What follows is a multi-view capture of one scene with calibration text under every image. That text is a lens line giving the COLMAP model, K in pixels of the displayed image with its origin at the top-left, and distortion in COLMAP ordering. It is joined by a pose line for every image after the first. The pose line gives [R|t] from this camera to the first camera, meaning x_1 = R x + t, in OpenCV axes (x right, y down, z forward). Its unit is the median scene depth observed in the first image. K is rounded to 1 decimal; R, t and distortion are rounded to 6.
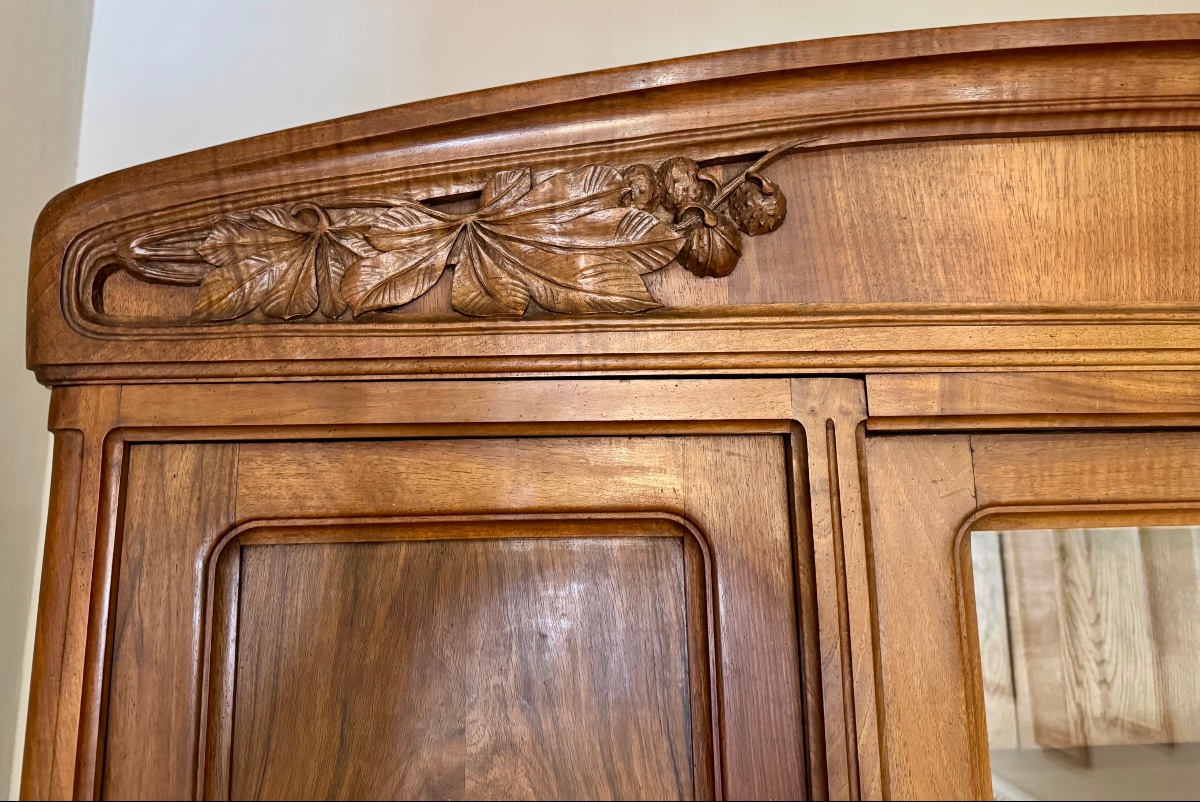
lens RADIAL K [[844.7, 0, 608.6], [0, 844.7, 402.3], [0, 0, 1]] dist [0.027764, -0.008925]
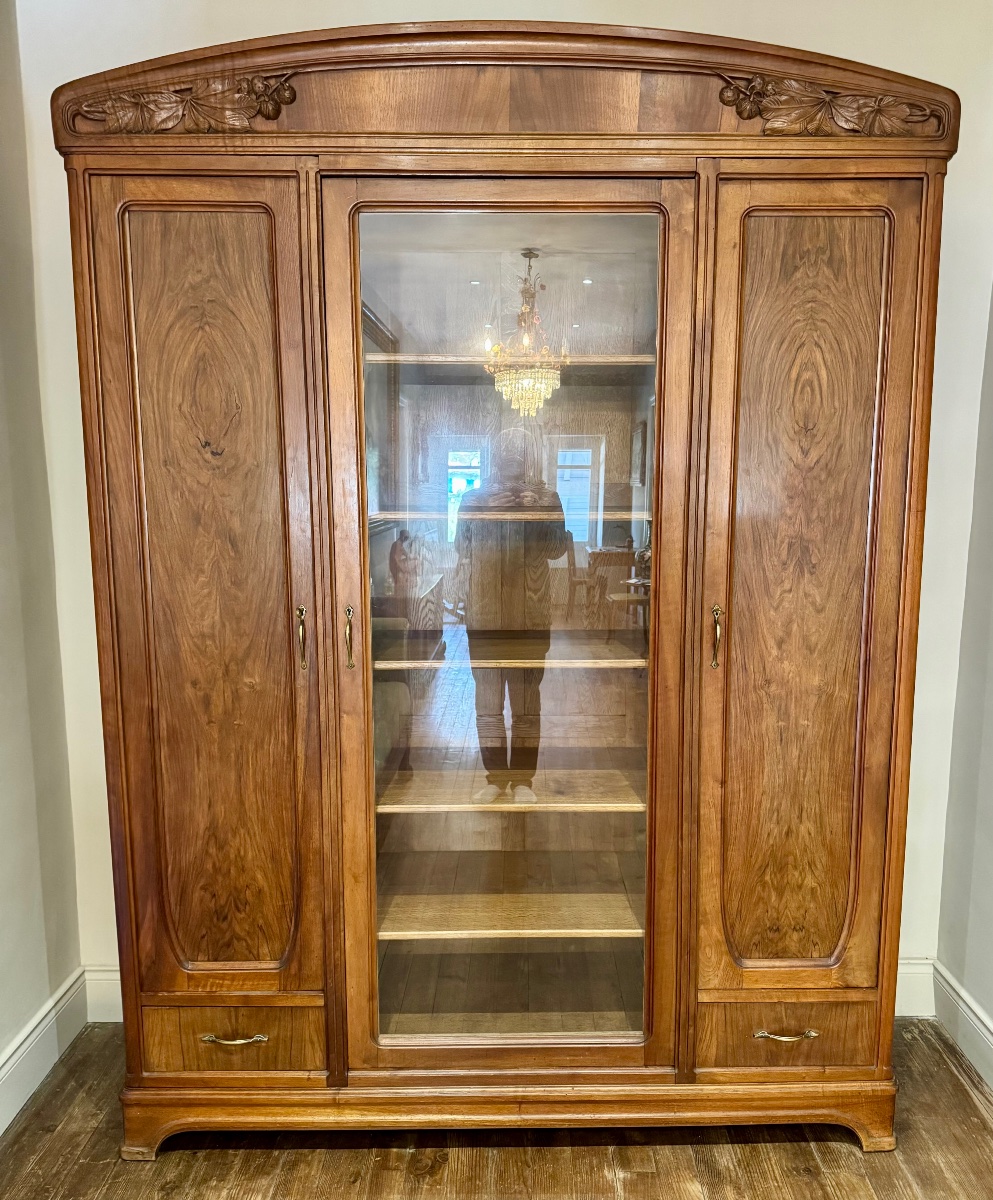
lens RADIAL K [[883.6, 0, 513.6], [0, 883.6, 568.5], [0, 0, 1]] dist [0.001738, -0.002953]
pose [[0.999621, 0.021918, -0.016635, 1.118839], [-0.015681, 0.950561, 0.310141, 0.398955], [0.022610, -0.309763, 0.950545, -2.582788]]
